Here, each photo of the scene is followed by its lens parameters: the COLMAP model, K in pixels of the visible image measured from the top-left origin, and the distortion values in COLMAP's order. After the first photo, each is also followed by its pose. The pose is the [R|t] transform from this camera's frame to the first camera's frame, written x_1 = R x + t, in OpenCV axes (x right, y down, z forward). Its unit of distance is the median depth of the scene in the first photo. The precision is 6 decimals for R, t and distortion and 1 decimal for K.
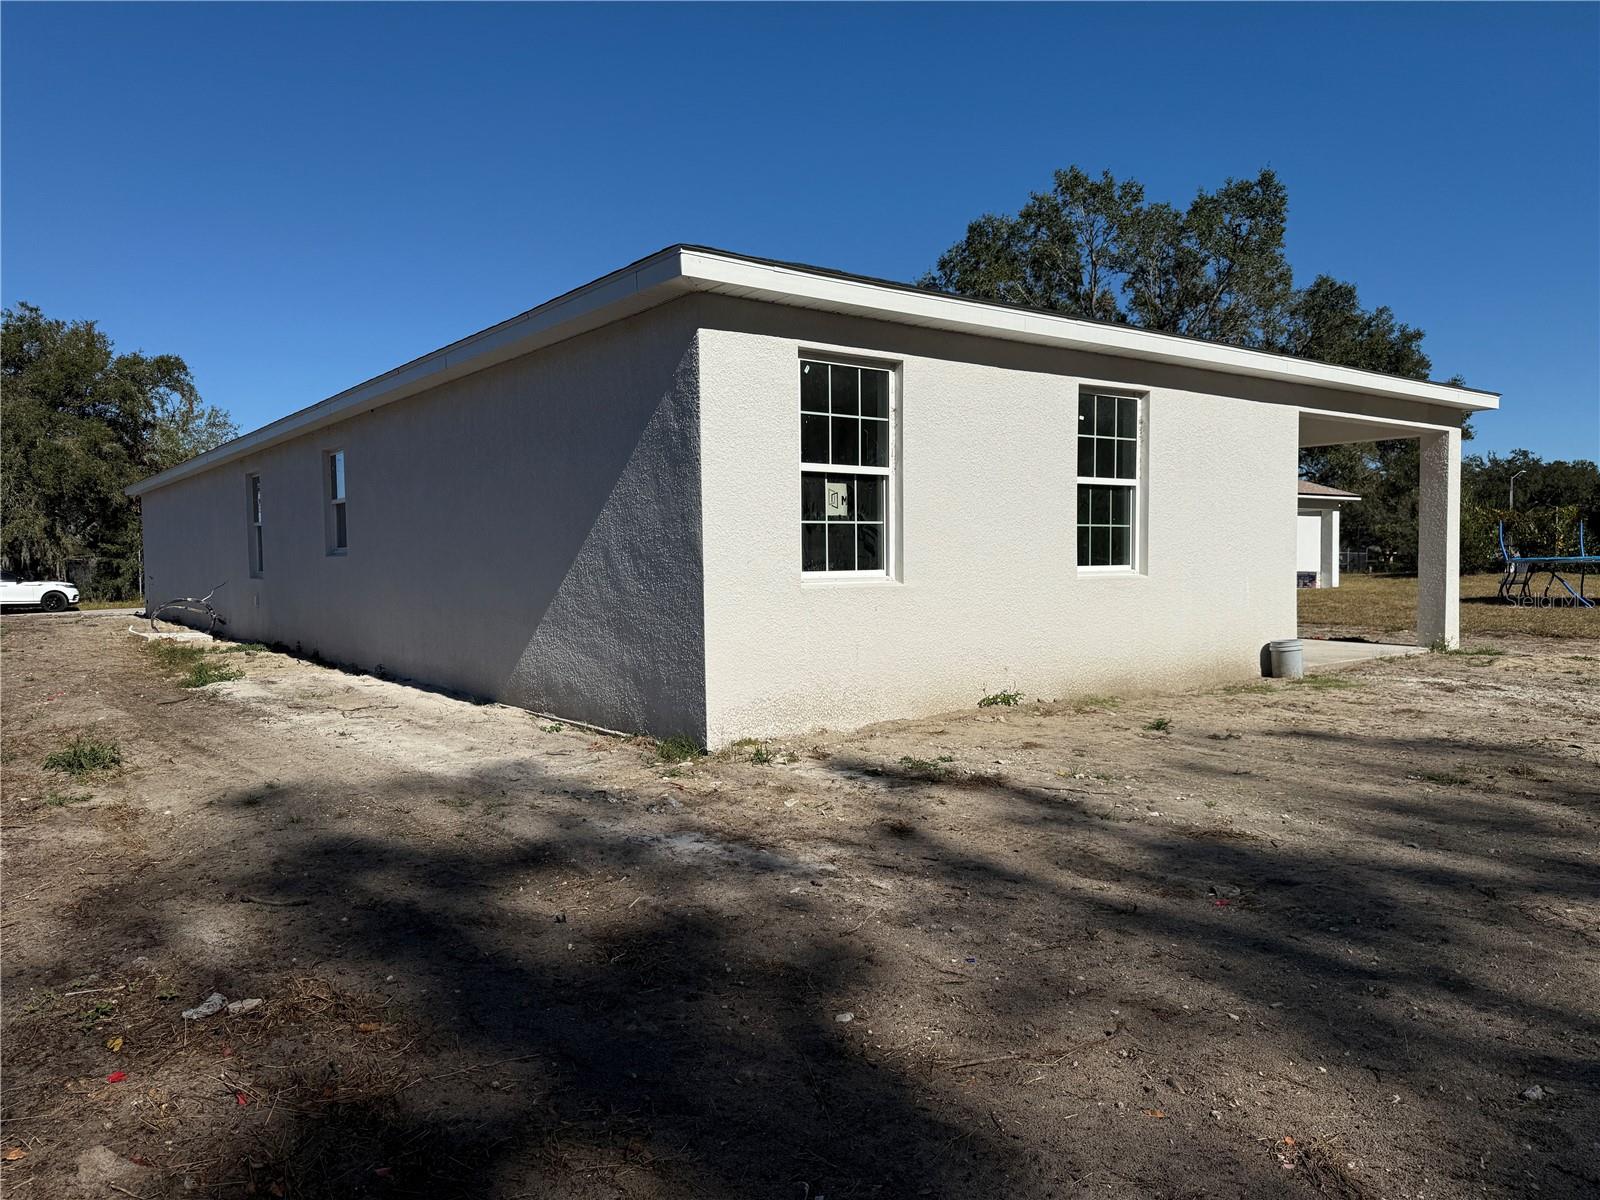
lens RADIAL K [[1119.6, 0, 780.7], [0, 1119.6, 599.5], [0, 0, 1]] dist [0.104382, -0.119064]
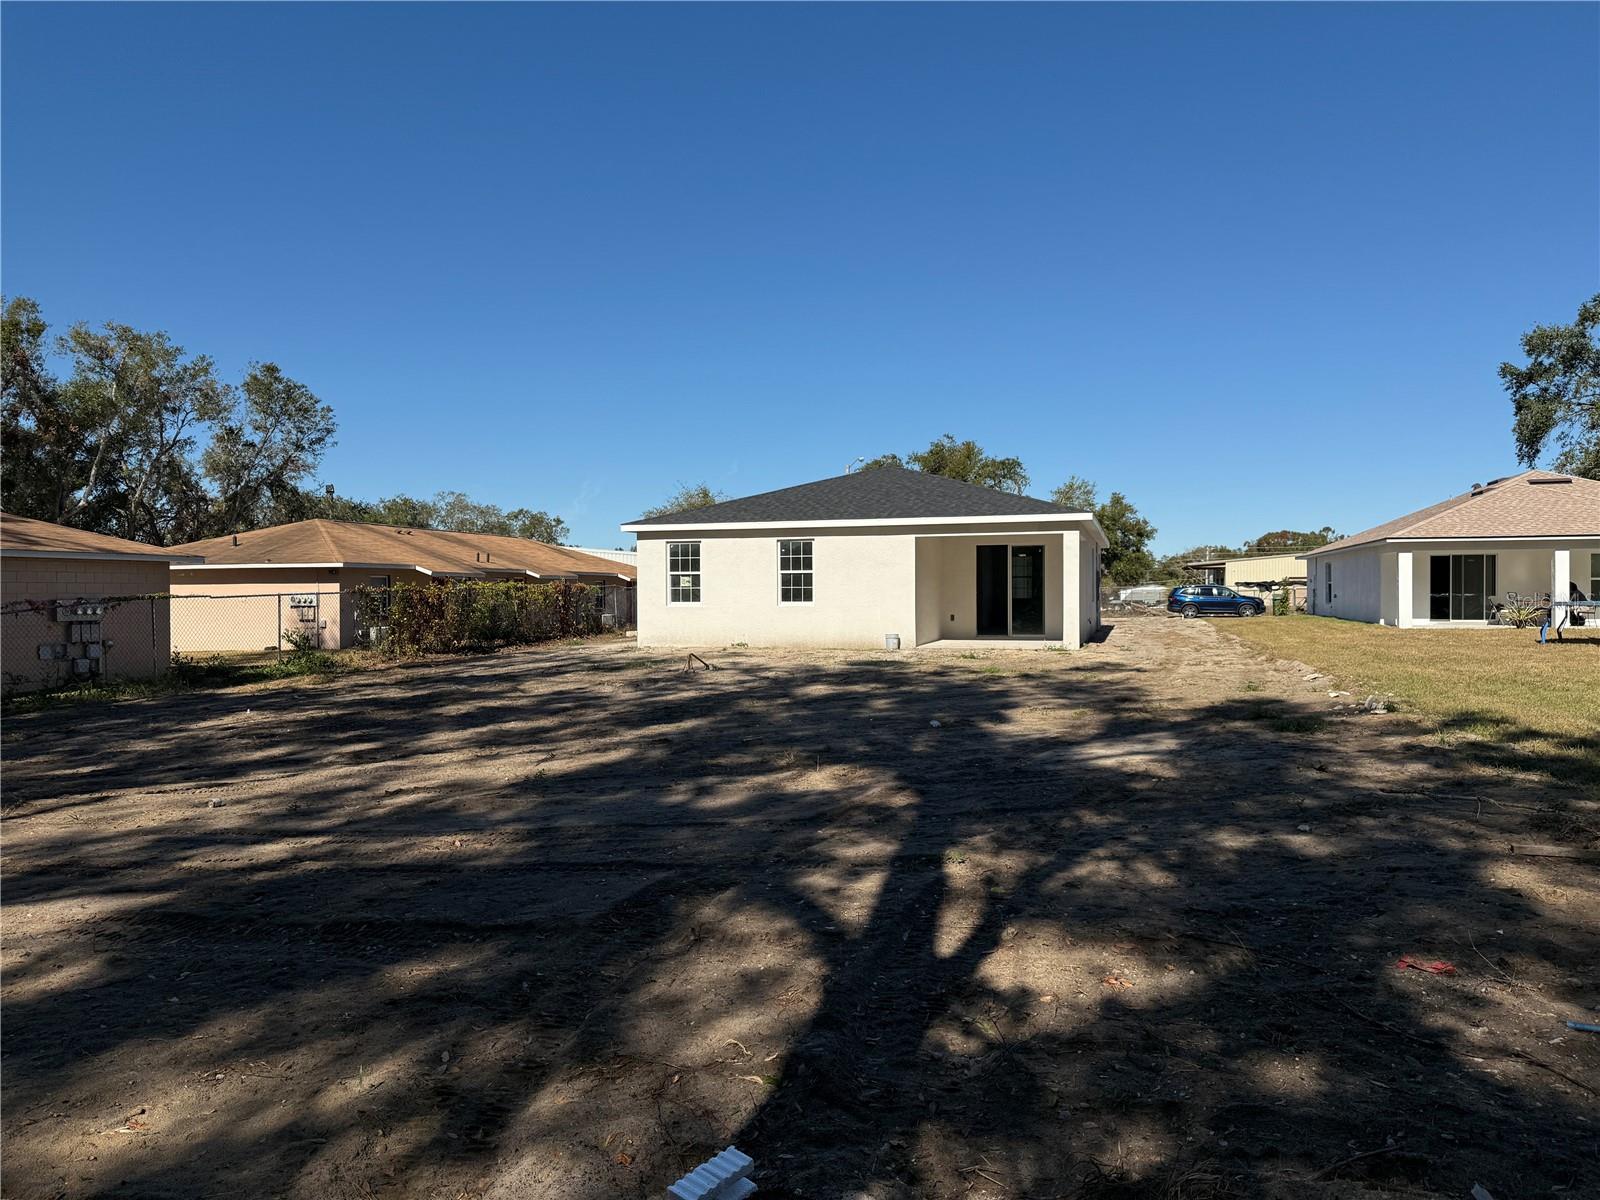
lens RADIAL K [[1119.6, 0, 780.7], [0, 1119.6, 599.5], [0, 0, 1]] dist [0.104382, -0.119064]
pose [[0.588538, 0.010811, -0.808397, 2.463797], [-0.028820, 0.999556, -0.007615, -0.013106], [0.807956, 0.027780, 0.588588, -0.655842]]
